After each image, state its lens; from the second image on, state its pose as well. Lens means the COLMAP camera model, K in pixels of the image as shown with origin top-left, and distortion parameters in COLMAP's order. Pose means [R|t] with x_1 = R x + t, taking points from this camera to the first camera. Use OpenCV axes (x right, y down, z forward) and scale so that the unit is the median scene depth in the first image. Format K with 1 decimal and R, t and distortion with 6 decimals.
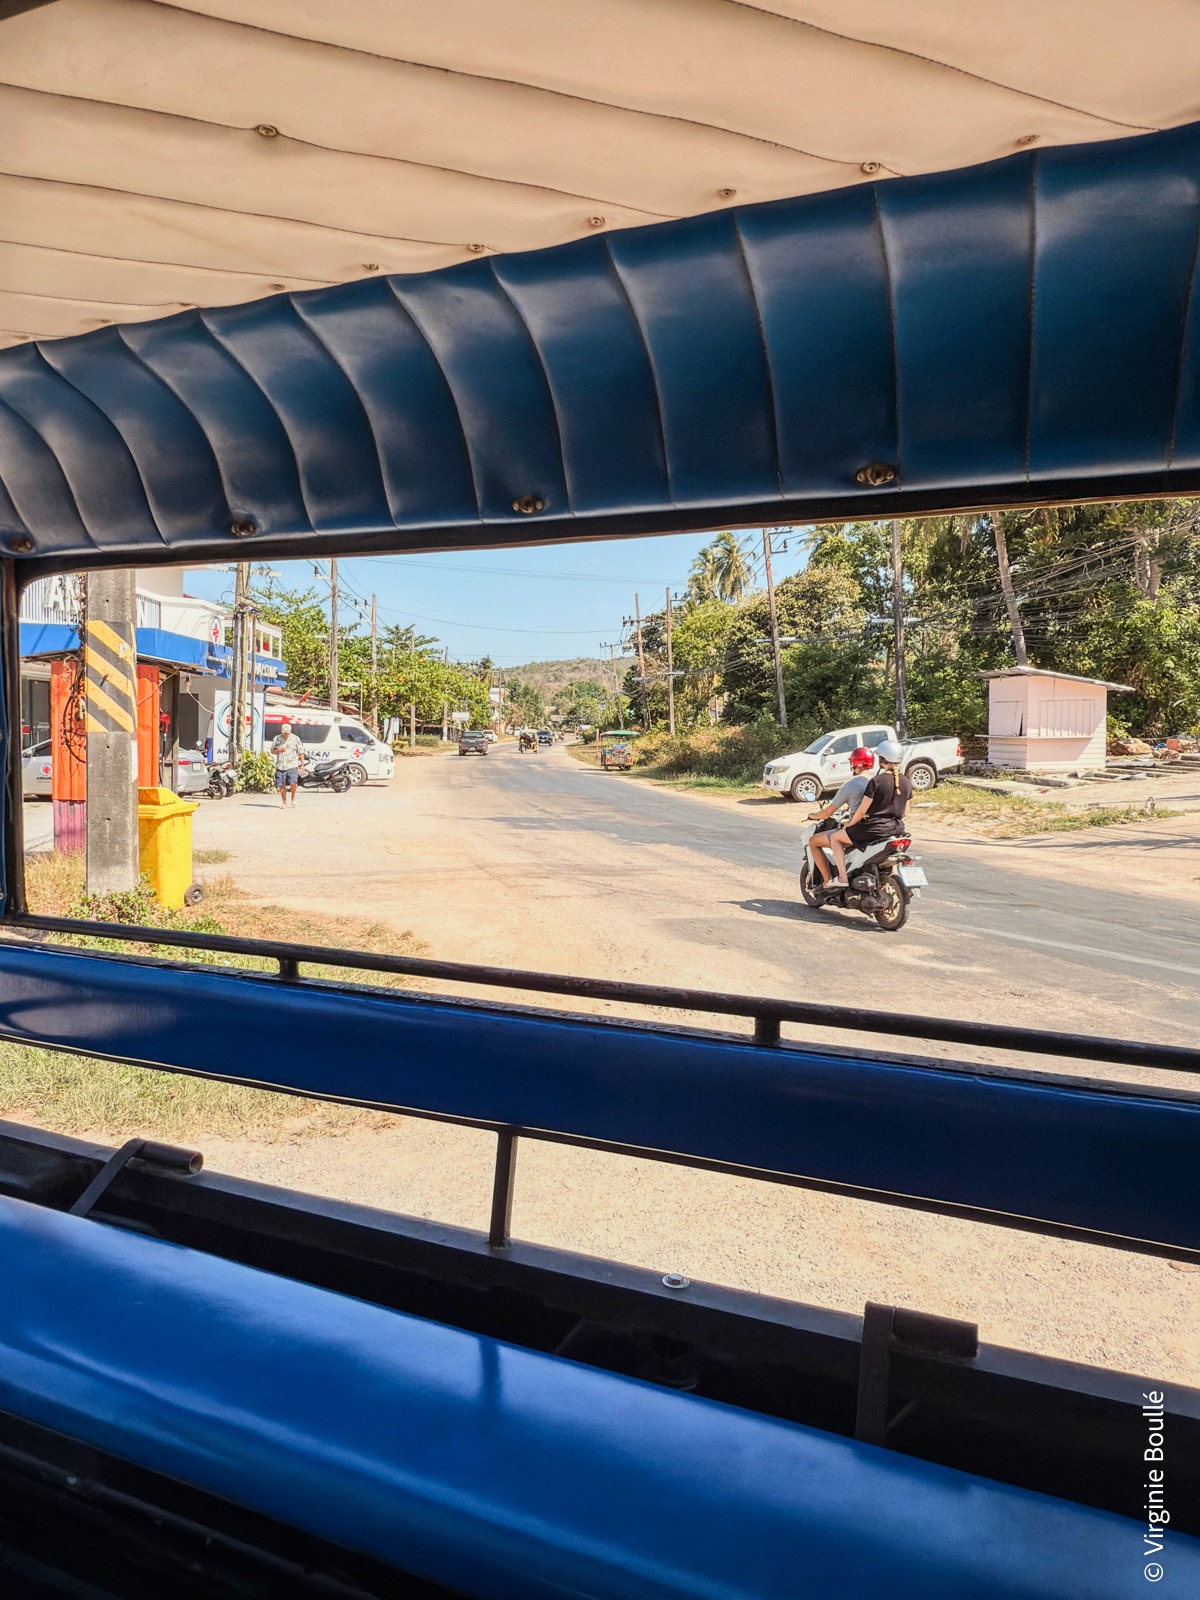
lens RADIAL K [[1026.1, 0, 600.0], [0, 1026.1, 800.0], [0, 0, 1]] dist [0.000177, -0.000009]
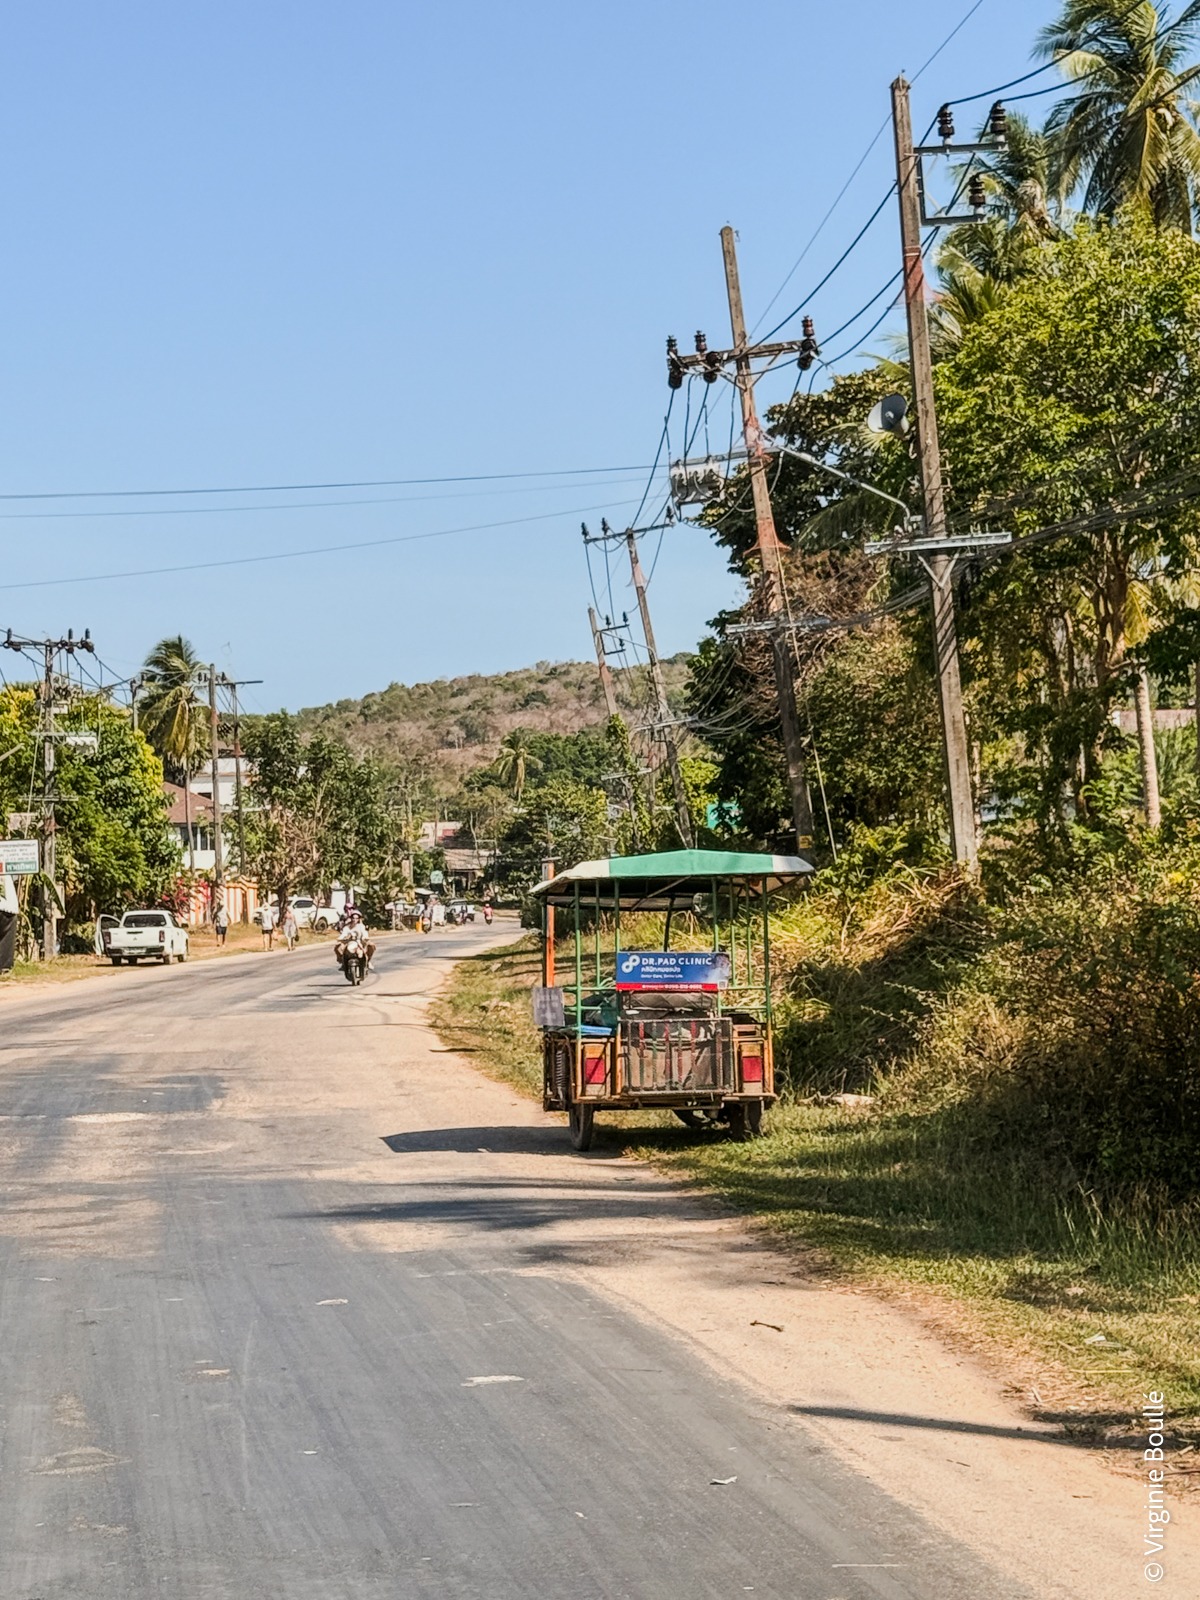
lens RADIAL K [[3261.7, 0, 600.0], [0, 3261.7, 800.0], [0, 0, 1]] dist [0.005027, -0.007983]
pose [[0.998764, -0.049272, -0.006513, 0.004105], [0.048400, 0.994022, -0.097871, -0.009859], [0.011296, 0.097435, 0.995178, 0.170335]]
